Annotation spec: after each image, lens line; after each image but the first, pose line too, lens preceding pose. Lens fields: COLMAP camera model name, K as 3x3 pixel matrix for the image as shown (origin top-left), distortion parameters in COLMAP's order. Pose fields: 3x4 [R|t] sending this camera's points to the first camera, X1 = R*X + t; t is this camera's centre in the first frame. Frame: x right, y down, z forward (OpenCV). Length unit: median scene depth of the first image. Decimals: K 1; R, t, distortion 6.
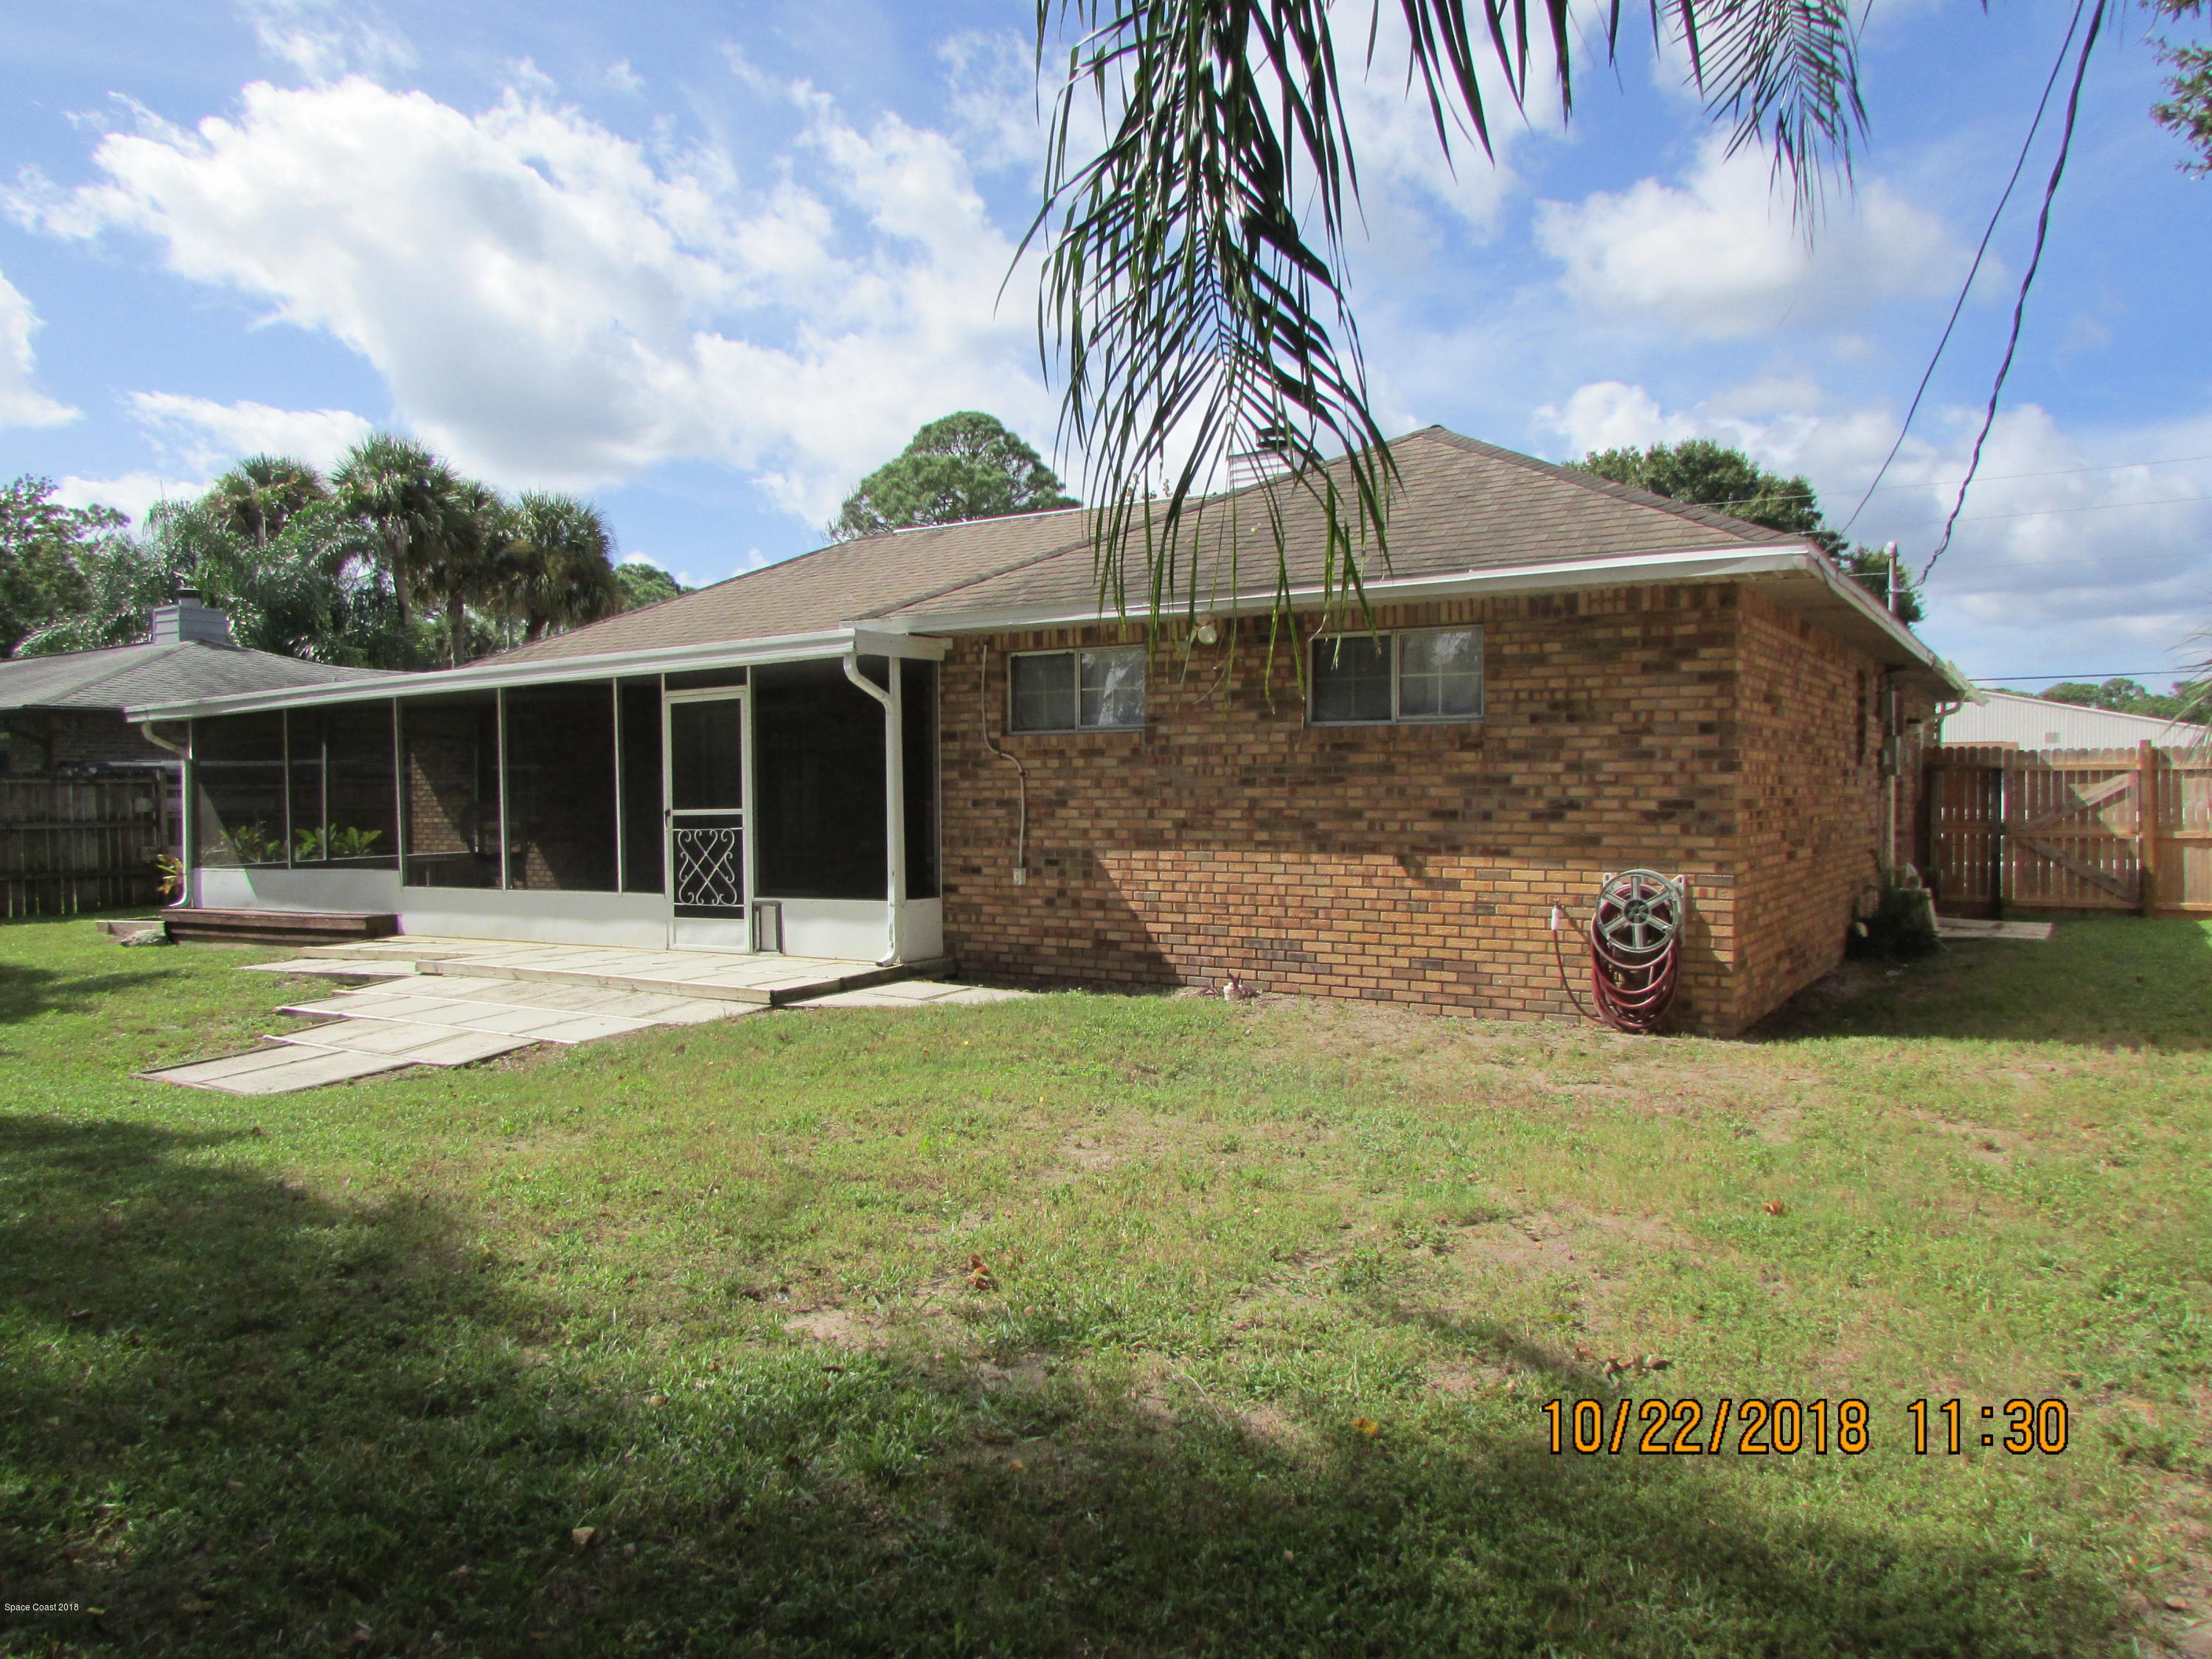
lens RADIAL K [[1527.9, 0, 1099.0], [0, 1527.9, 825.7], [0, 0, 1]] dist [-0.020064, 0.005898]
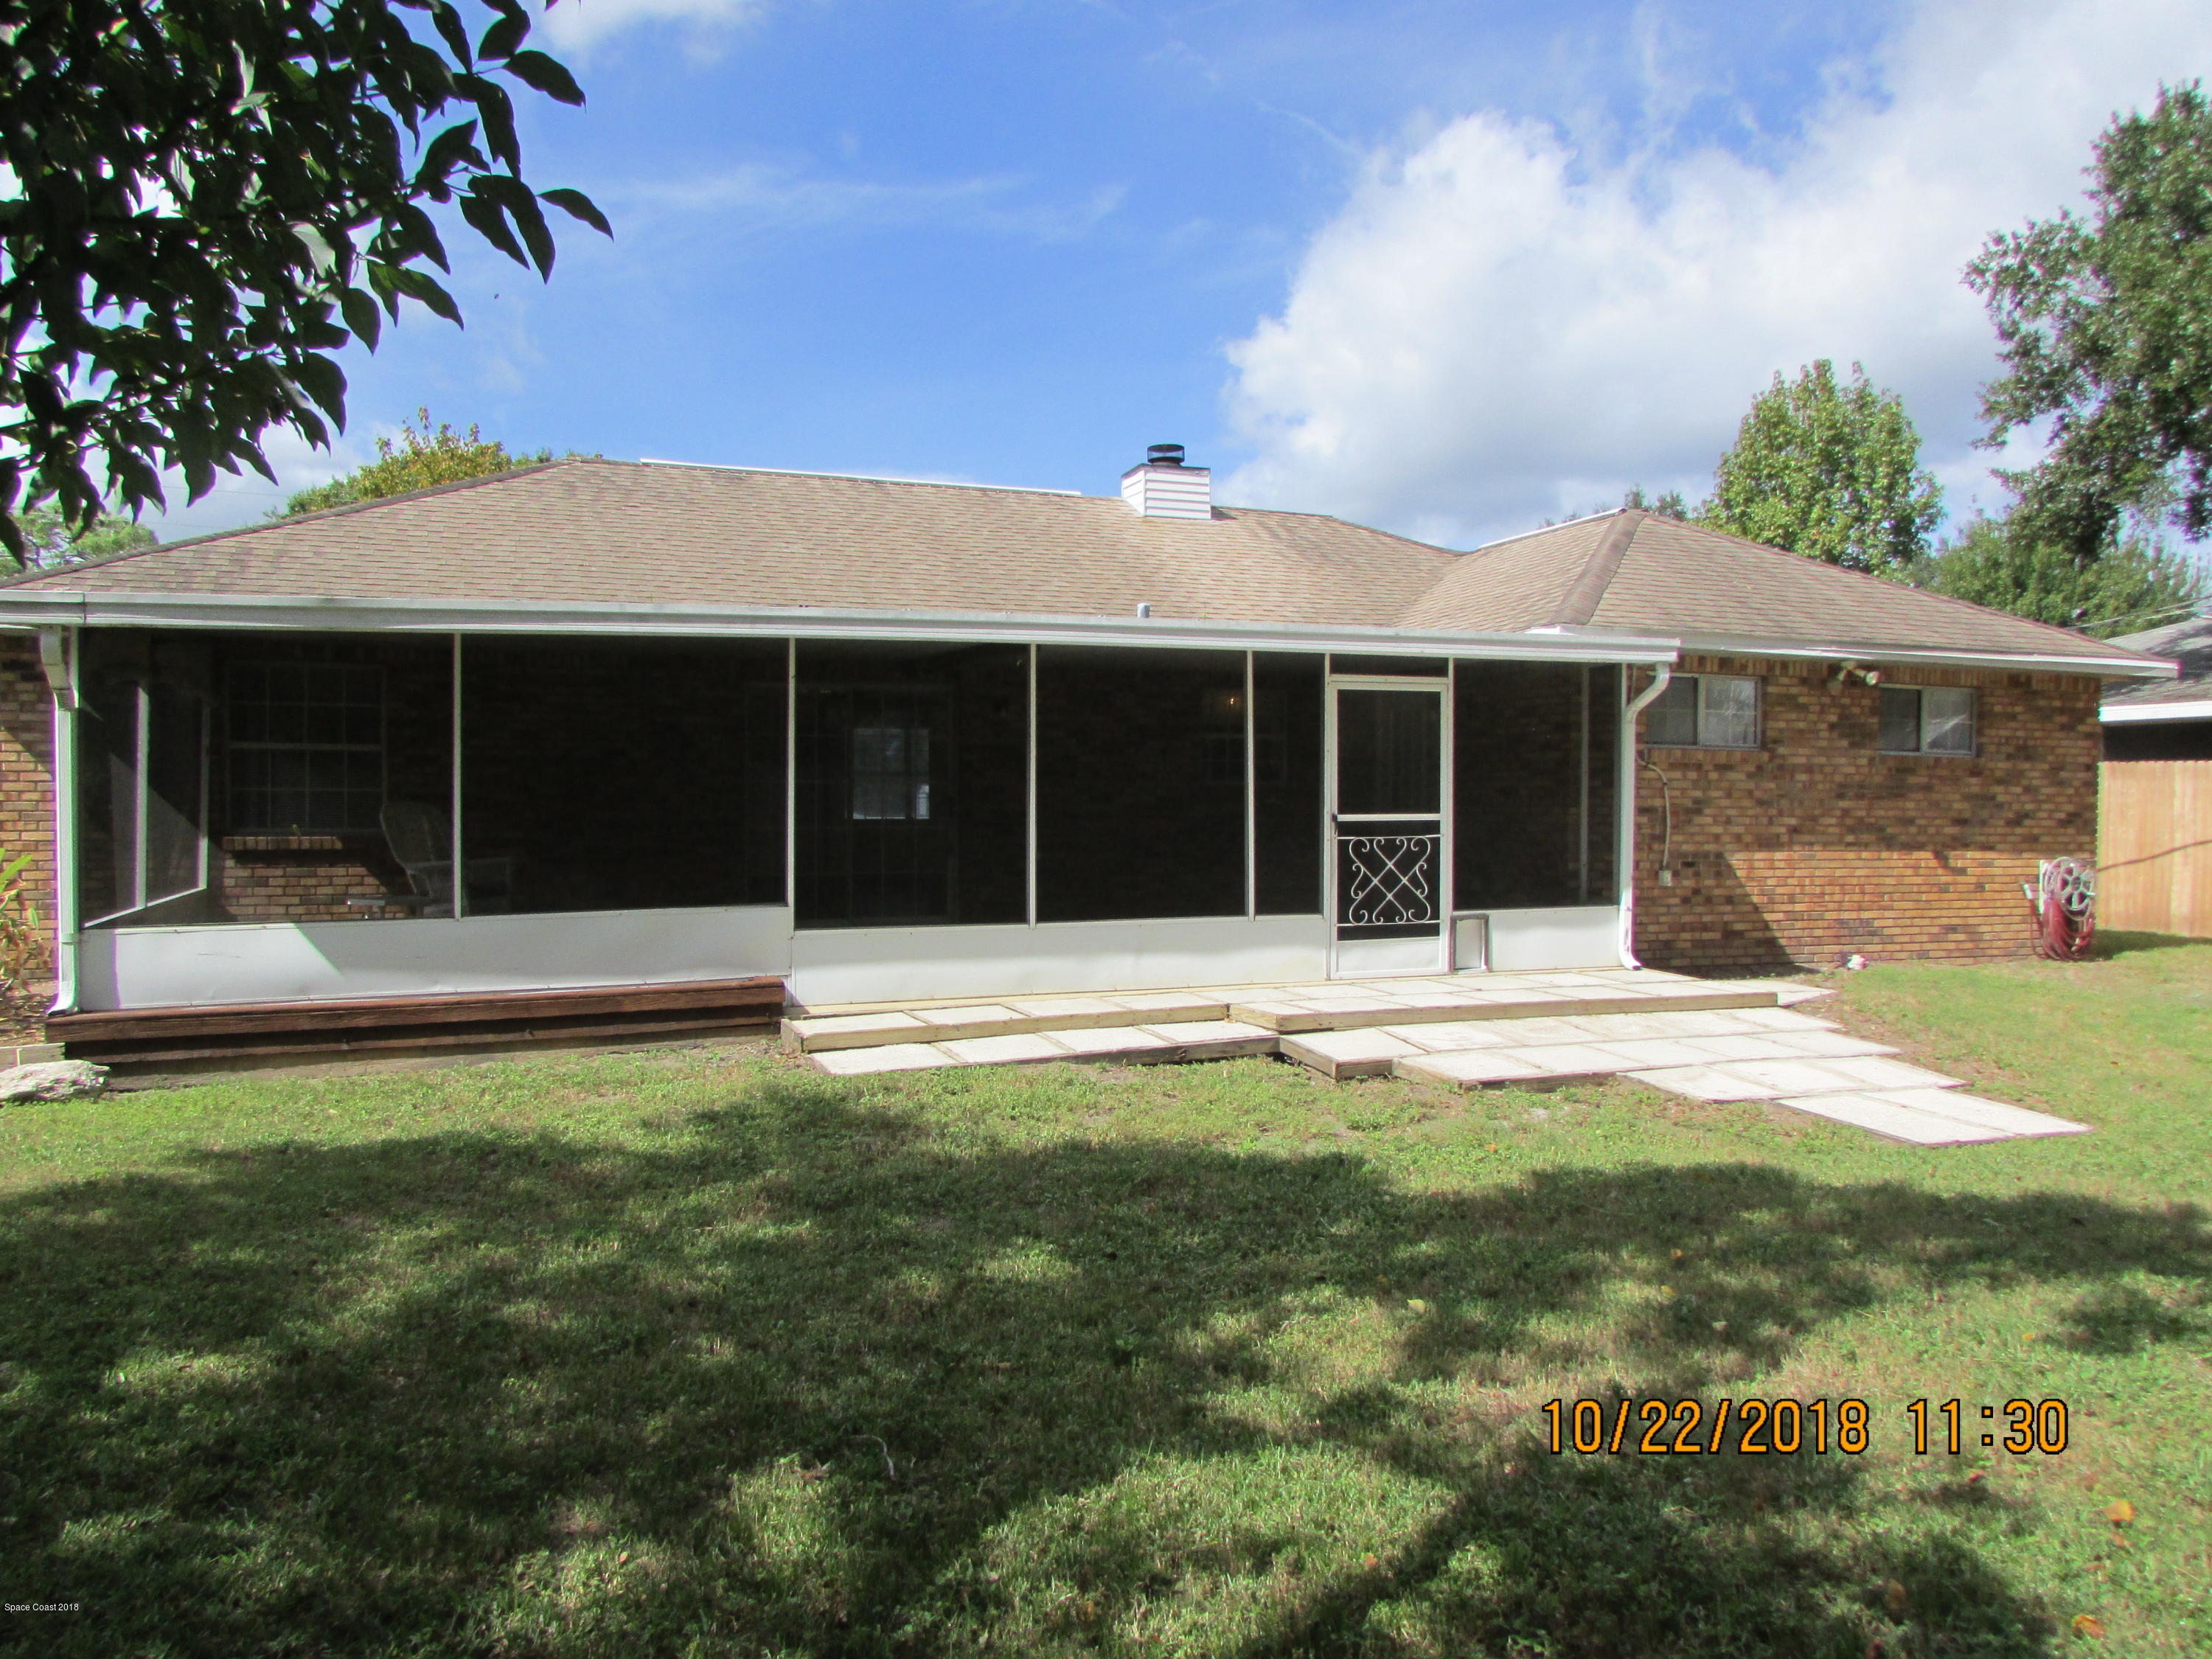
lens RADIAL K [[1527.9, 0, 1099.0], [0, 1527.9, 825.7], [0, 0, 1]] dist [-0.020064, 0.005898]
pose [[0.614832, 0.003460, 0.788651, -1.218116], [0.008263, 0.999907, -0.010828, 0.004476], [-0.788615, 0.013174, 0.614746, 0.684907]]
